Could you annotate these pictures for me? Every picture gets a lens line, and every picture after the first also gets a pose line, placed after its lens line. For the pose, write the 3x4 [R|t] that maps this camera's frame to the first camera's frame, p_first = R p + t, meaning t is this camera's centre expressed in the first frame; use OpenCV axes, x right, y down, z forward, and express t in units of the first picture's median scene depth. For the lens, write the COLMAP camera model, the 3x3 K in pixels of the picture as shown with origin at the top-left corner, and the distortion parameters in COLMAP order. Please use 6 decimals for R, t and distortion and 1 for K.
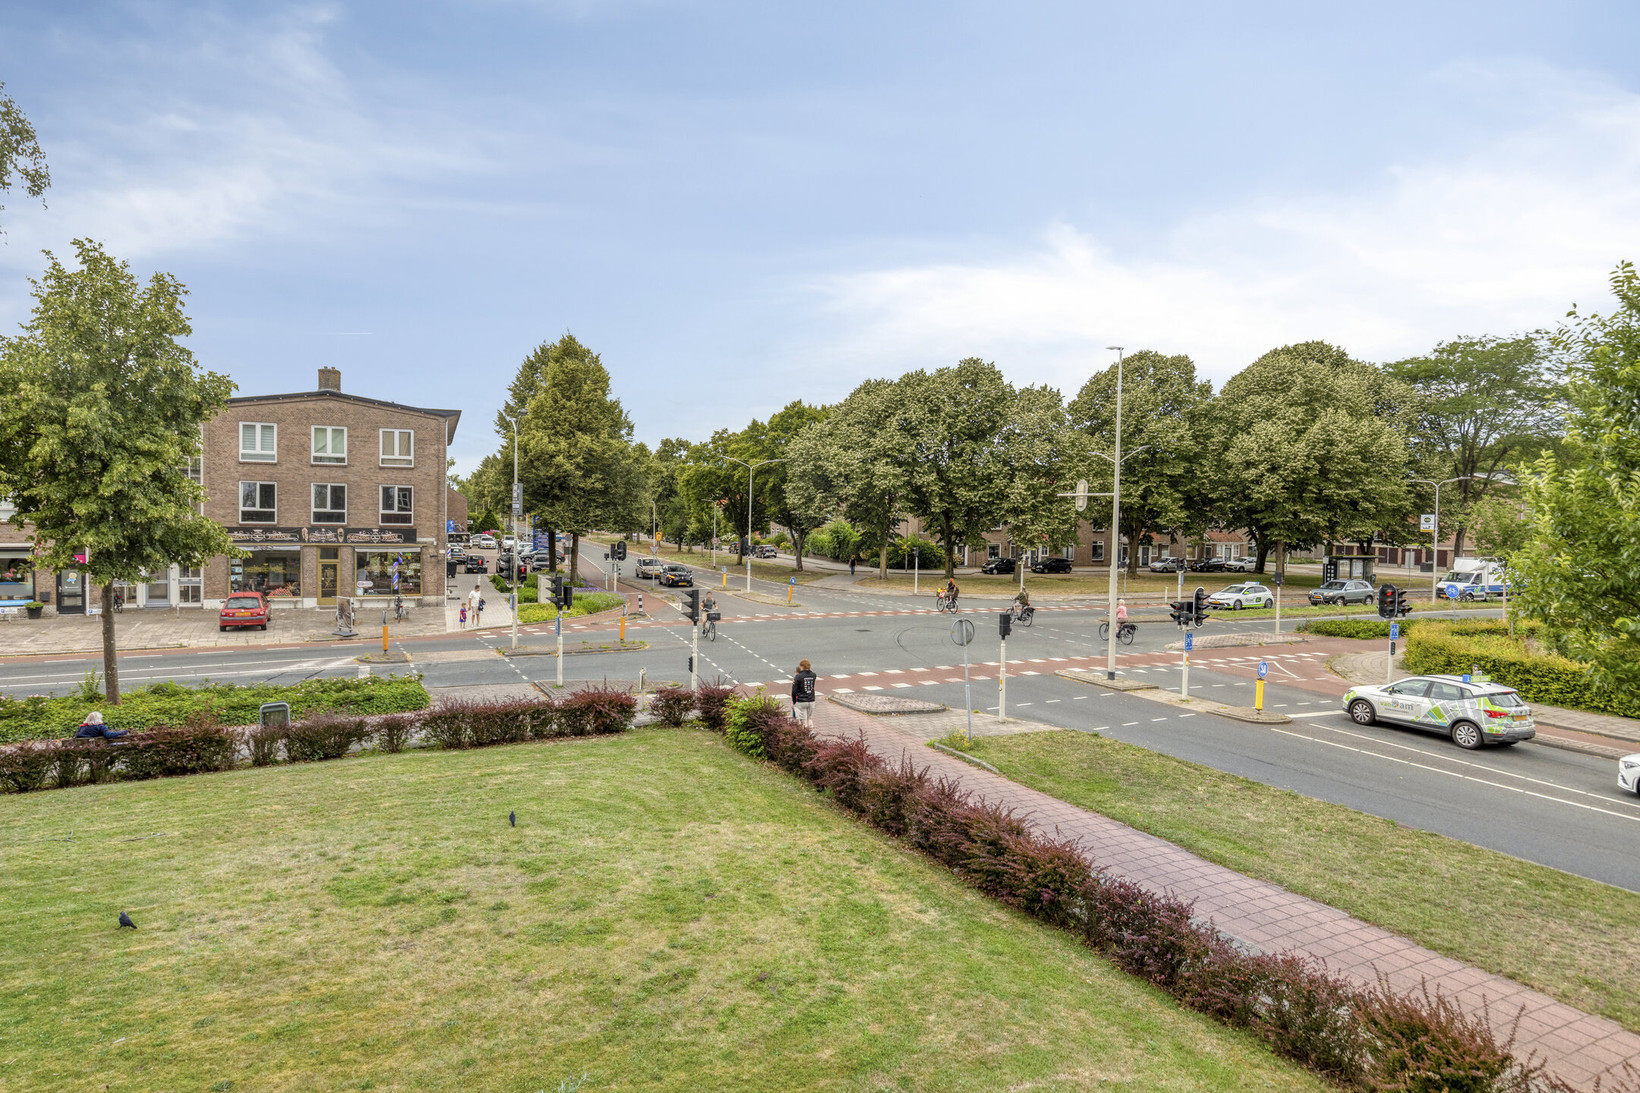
lens RADIAL K [[944.3, 0, 820.0], [0, 944.3, 546.5], [0, 0, 1]] dist [0.002929, 0.000844]
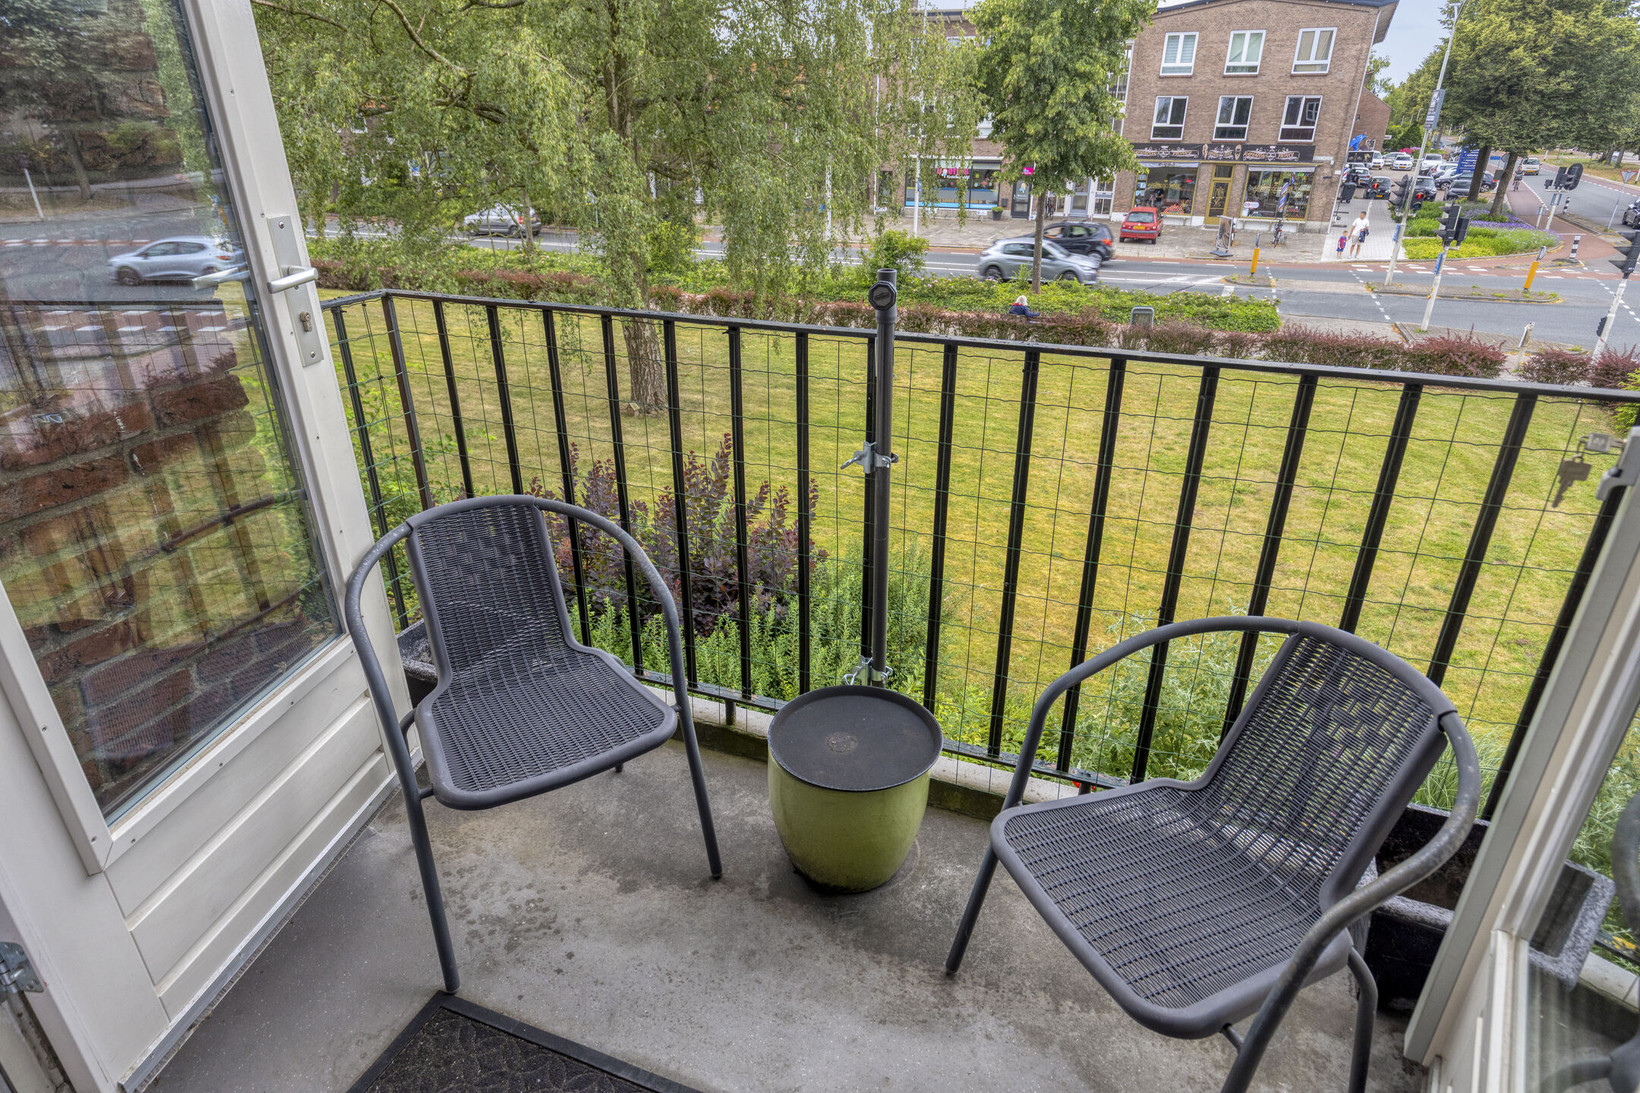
lens RADIAL K [[914.6, 0, 820.0], [0, 914.6, 546.5], [0, 0, 1]] dist [0.002696, 0.000041]
pose [[0.639696, 0.312841, -0.702082, 0.029010], [-0.018574, 0.919448, 0.392774, -0.000650], [0.768403, -0.238215, 0.593978, -0.030042]]
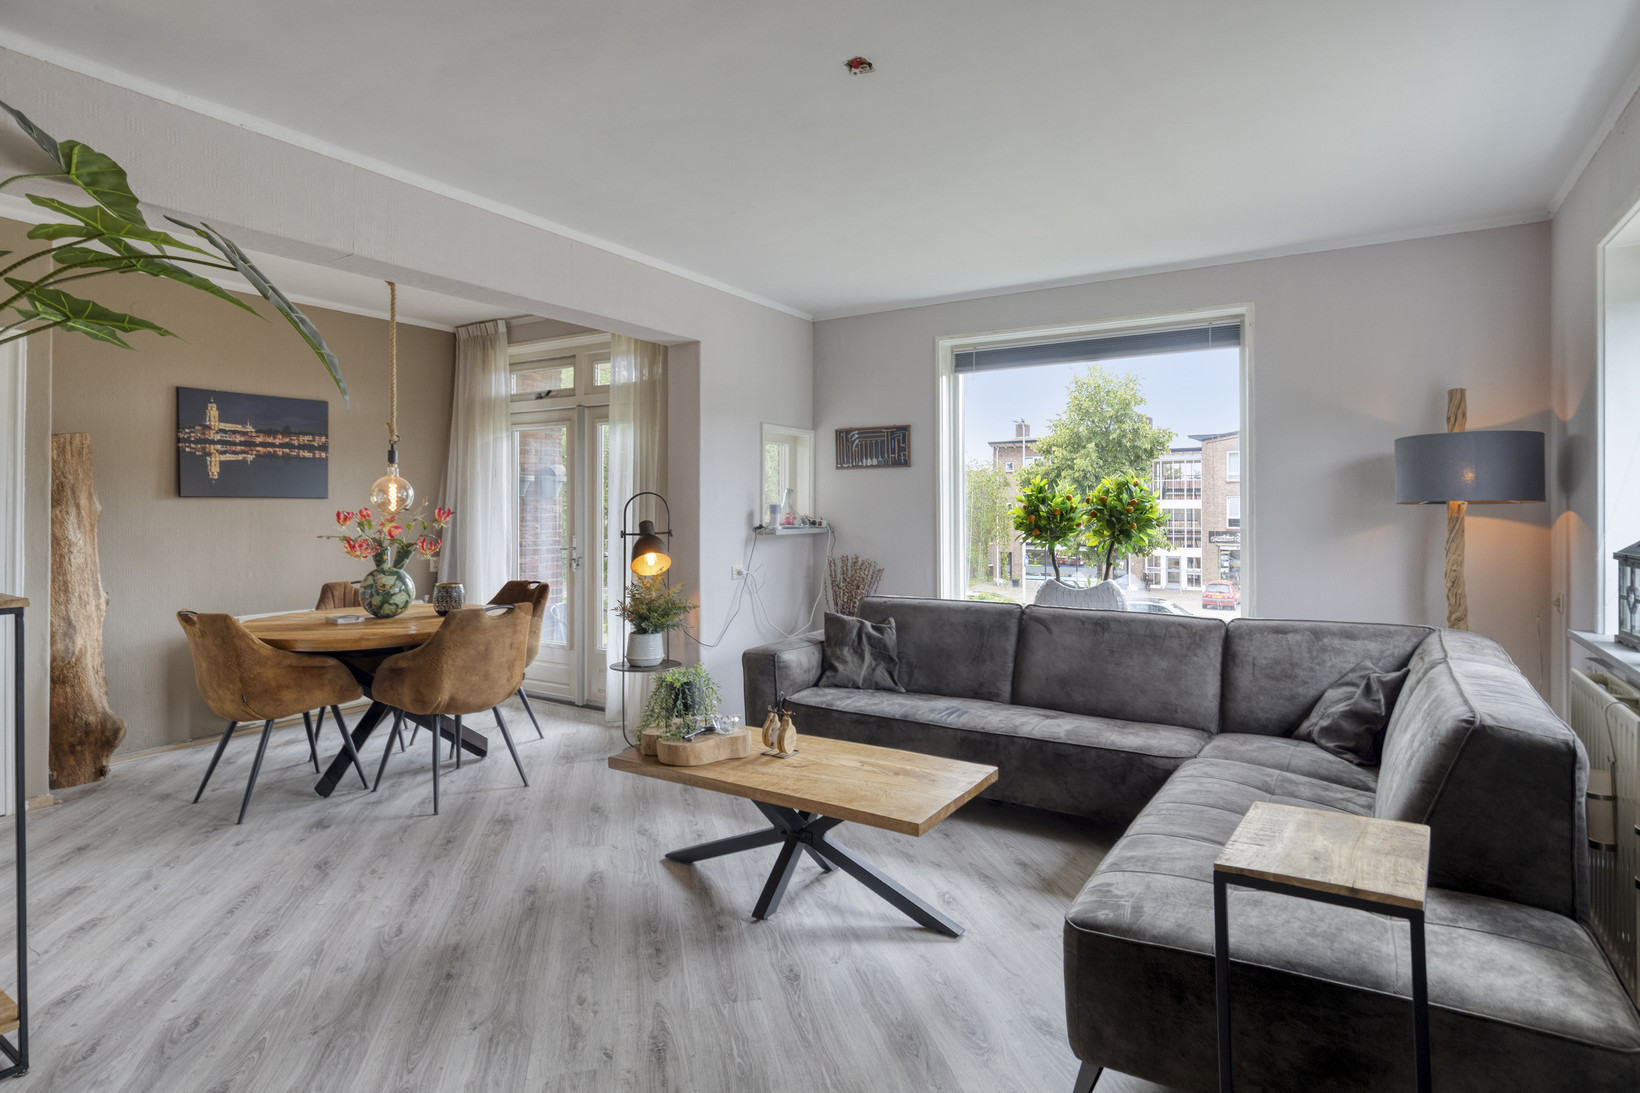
lens RADIAL K [[867.5, 0, 830.7], [0, 867.5, 506.1], [0, 0, 1]] dist [-0.004111, 0.001646]
pose [[0.487833, -0.020699, -0.872692, 0.164831], [-0.023485, 0.999046, -0.036824, 0.001710], [0.872621, 0.038460, 0.486881, -0.062300]]
